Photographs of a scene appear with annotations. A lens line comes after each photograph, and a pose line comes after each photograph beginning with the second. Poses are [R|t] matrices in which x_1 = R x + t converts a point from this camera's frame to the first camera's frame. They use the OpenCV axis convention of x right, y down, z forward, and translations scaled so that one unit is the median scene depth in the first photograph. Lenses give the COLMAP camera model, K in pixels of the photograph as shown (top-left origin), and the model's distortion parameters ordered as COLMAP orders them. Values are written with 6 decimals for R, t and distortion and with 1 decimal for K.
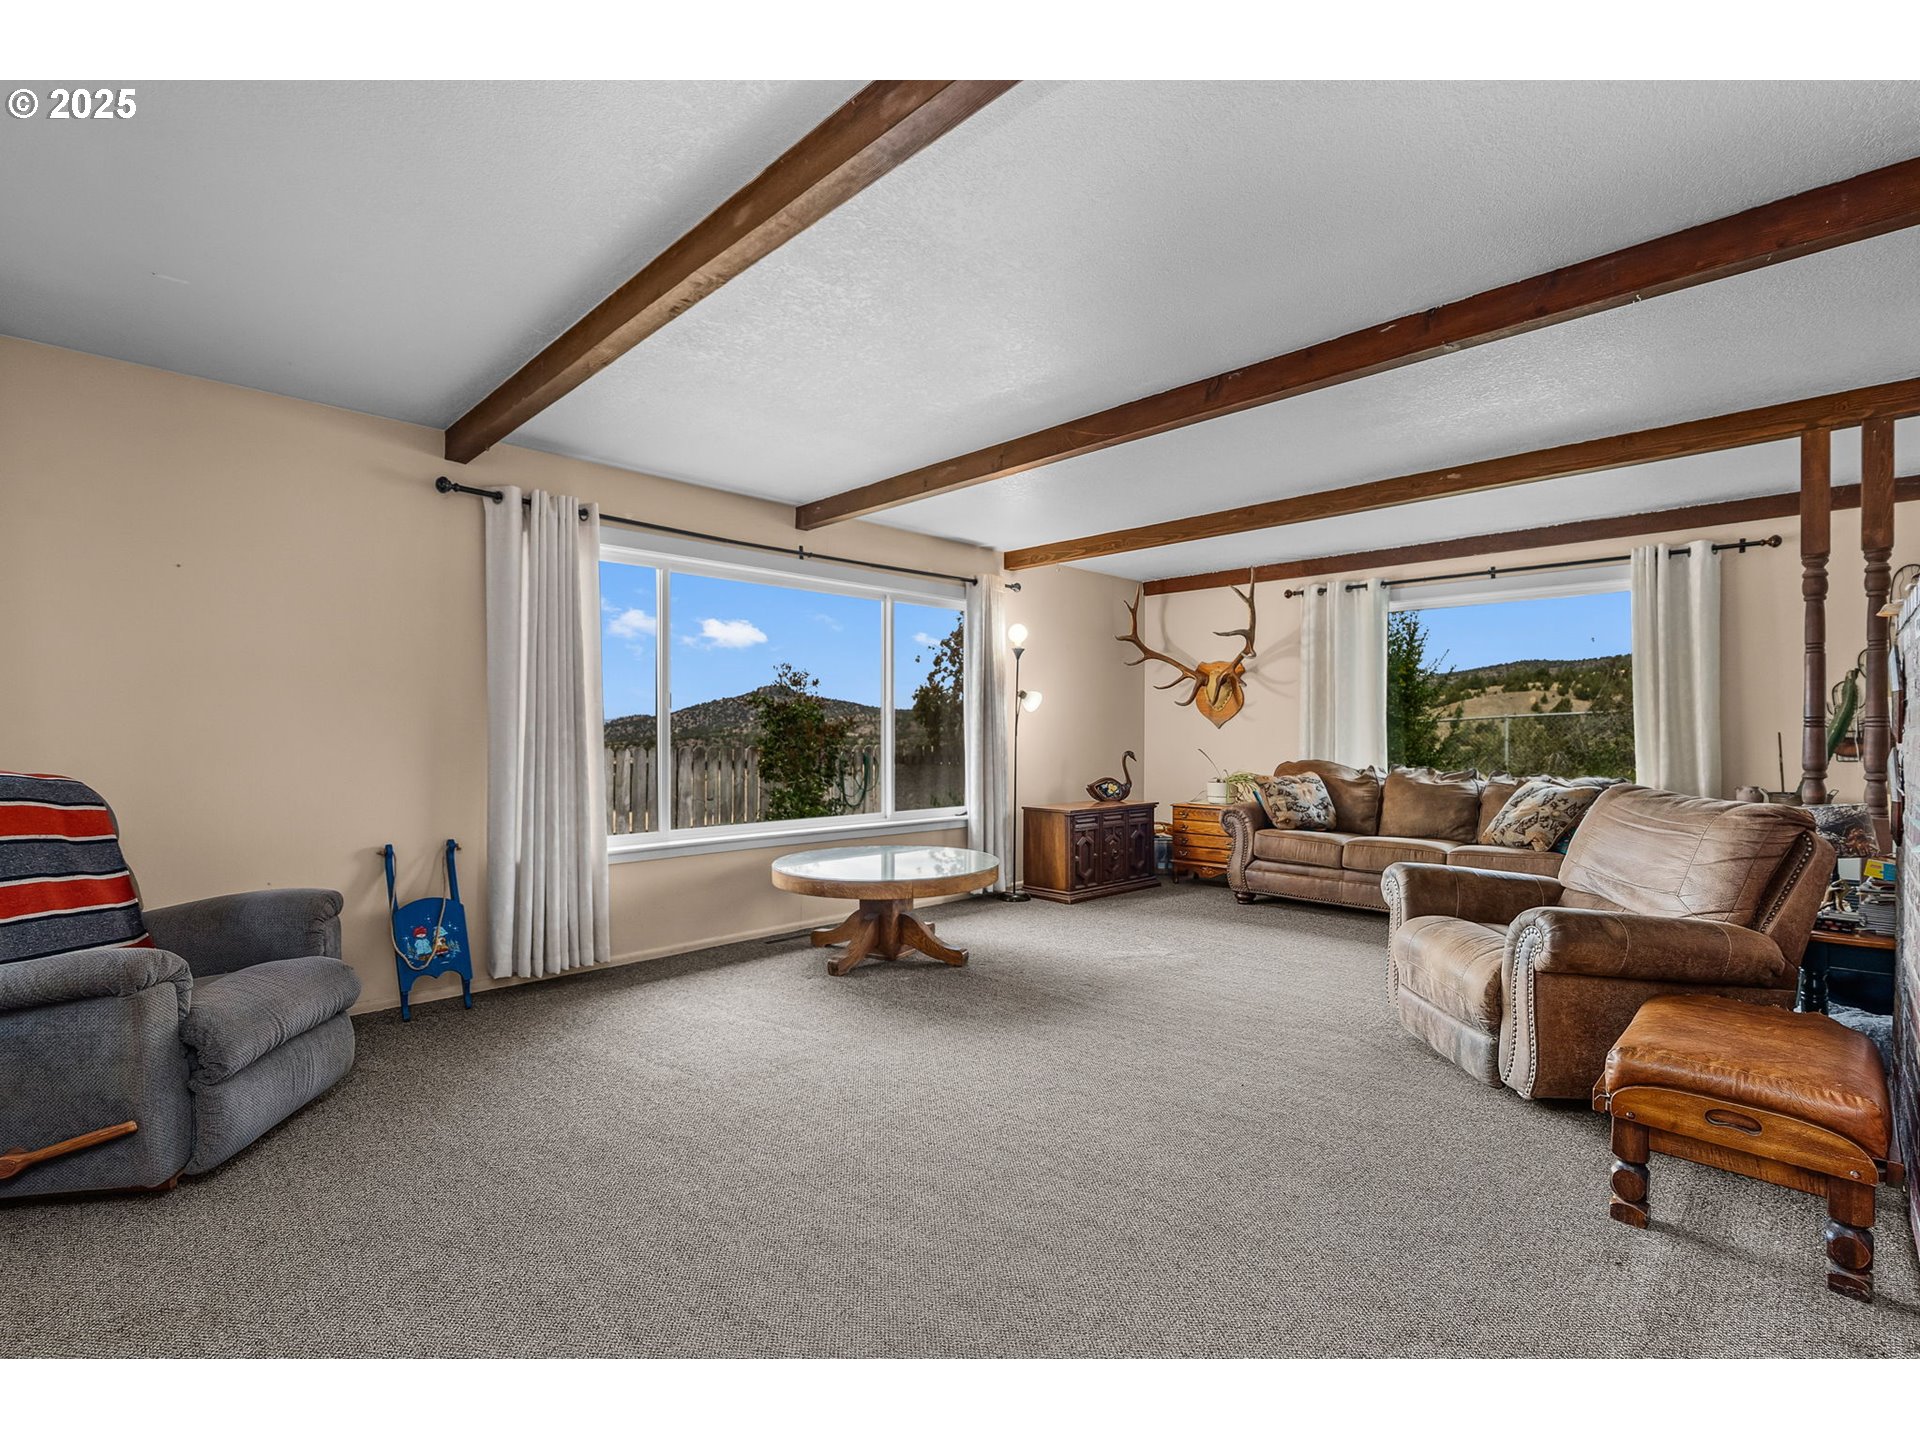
lens RADIAL K [[884.6, 0, 962.2], [0, 884.6, 734.9], [0, 0, 1]] dist [-0.001165, 0.000711]
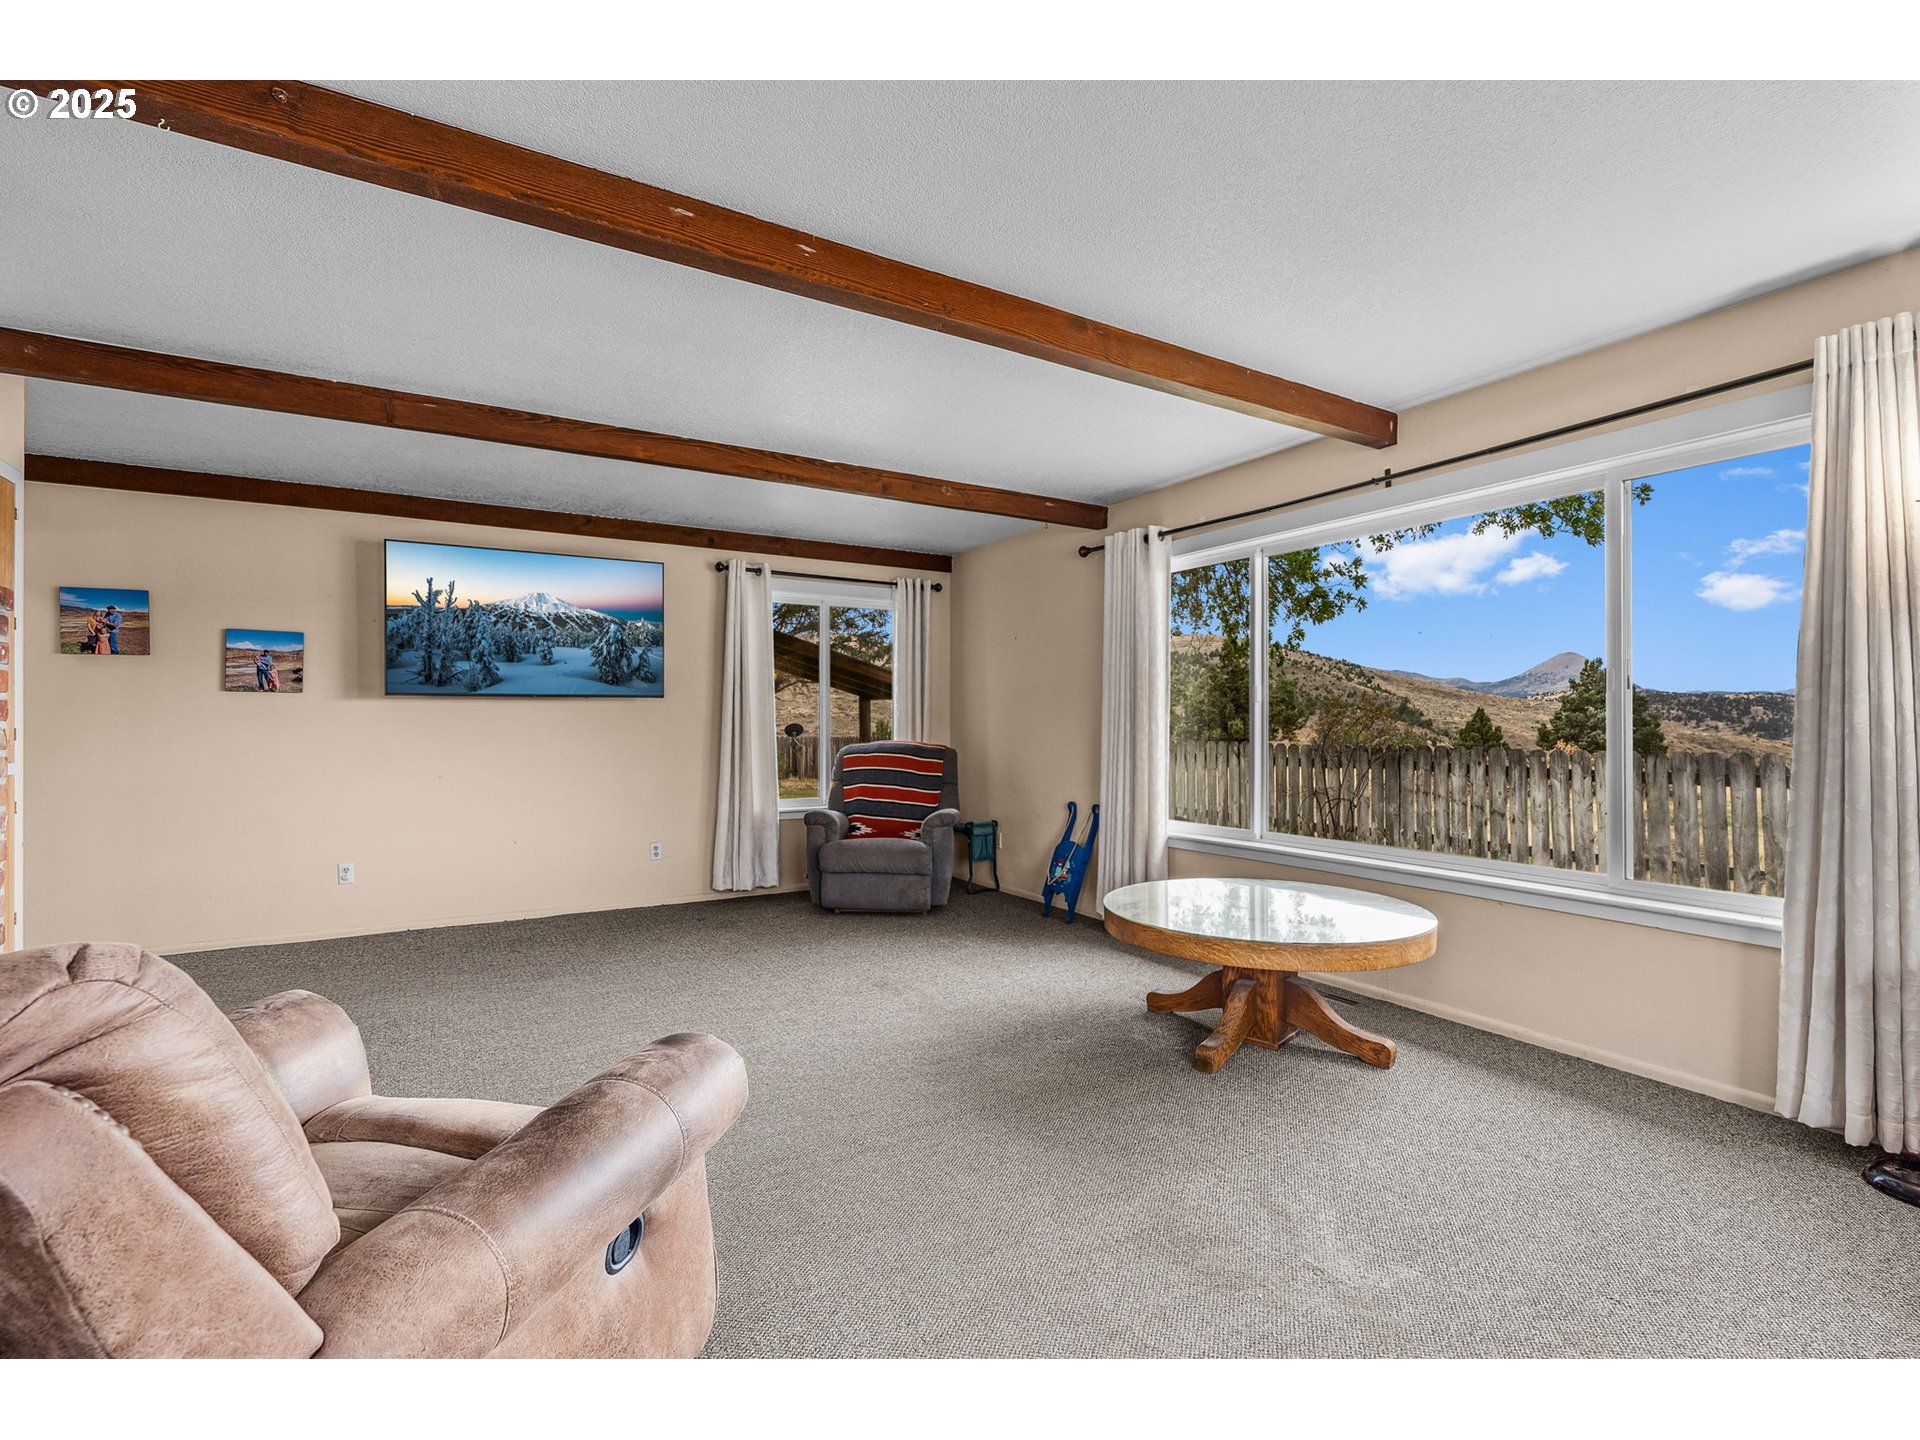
lens RADIAL K [[879.3, 0, 960.0], [0, 879.3, 720.0], [0, 0, 1]] dist [0.000780, 0.000032]
pose [[-0.252581, -0.003561, -0.967569, 0.737287], [-0.000657, 0.999994, -0.003509, -0.007136], [0.967576, -0.000251, -0.252581, 1.037757]]
